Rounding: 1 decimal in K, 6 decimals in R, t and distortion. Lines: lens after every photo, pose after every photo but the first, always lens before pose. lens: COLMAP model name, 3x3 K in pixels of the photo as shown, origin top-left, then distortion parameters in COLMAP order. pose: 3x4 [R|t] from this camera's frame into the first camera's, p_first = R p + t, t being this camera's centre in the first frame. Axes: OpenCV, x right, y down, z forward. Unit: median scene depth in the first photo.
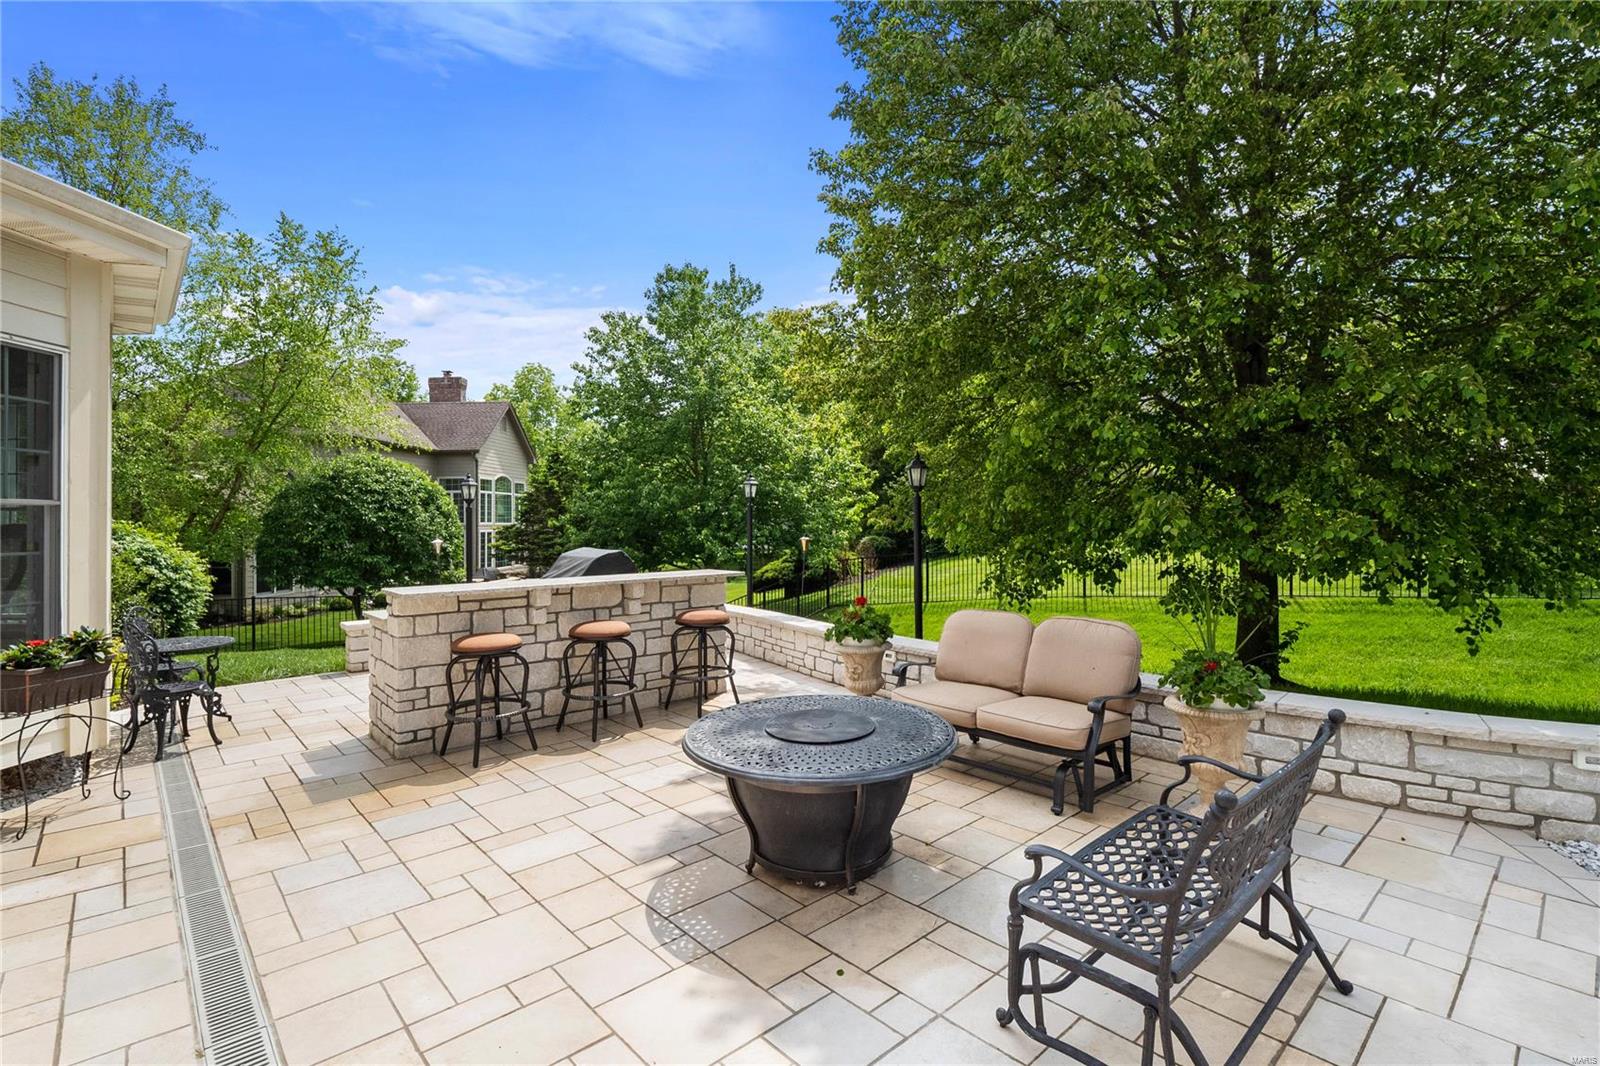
lens RADIAL K [[739.5, 0, 800.0], [0, 739.5, 533.0], [0, 0, 1]] dist [-0.001346, -0.000129]
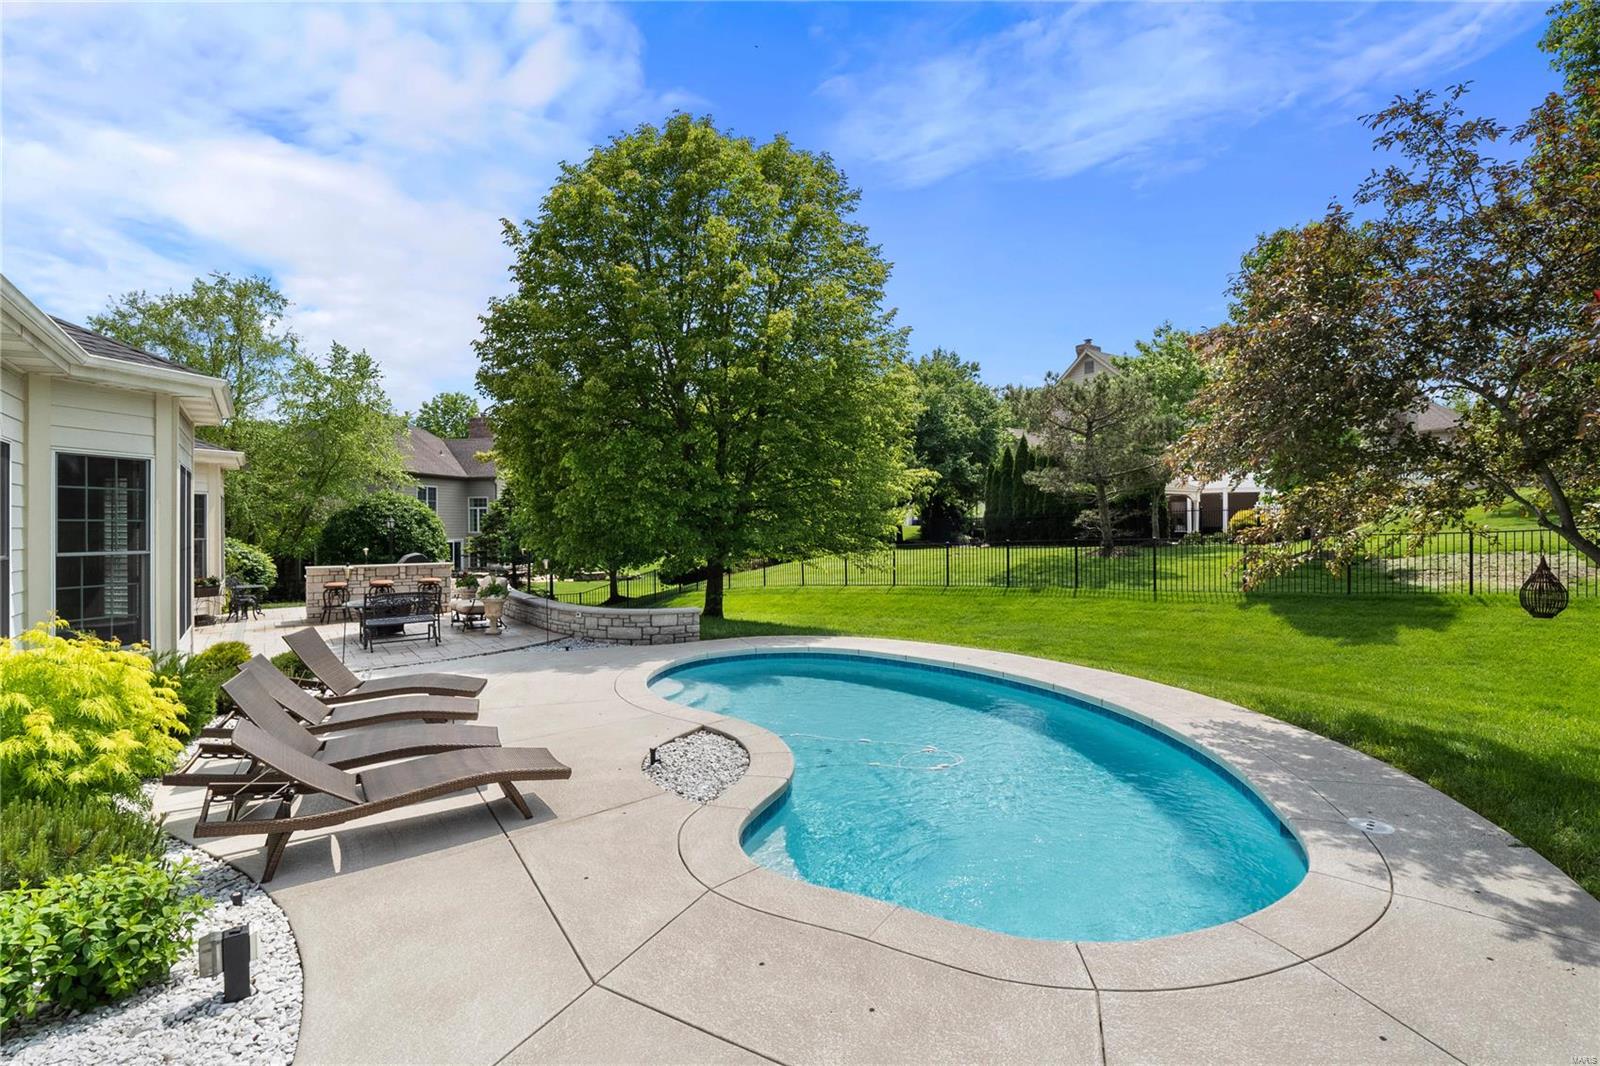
lens RADIAL K [[739.5, 0, 800.0], [0, 739.5, 533.0], [0, 0, 1]] dist [-0.001346, -0.000129]
pose [[0.993749, -0.000465, -0.111641, 0.491338], [-0.000197, 0.999982, -0.005924, -0.009491], [0.111642, 0.005909, 0.993731, -0.487103]]
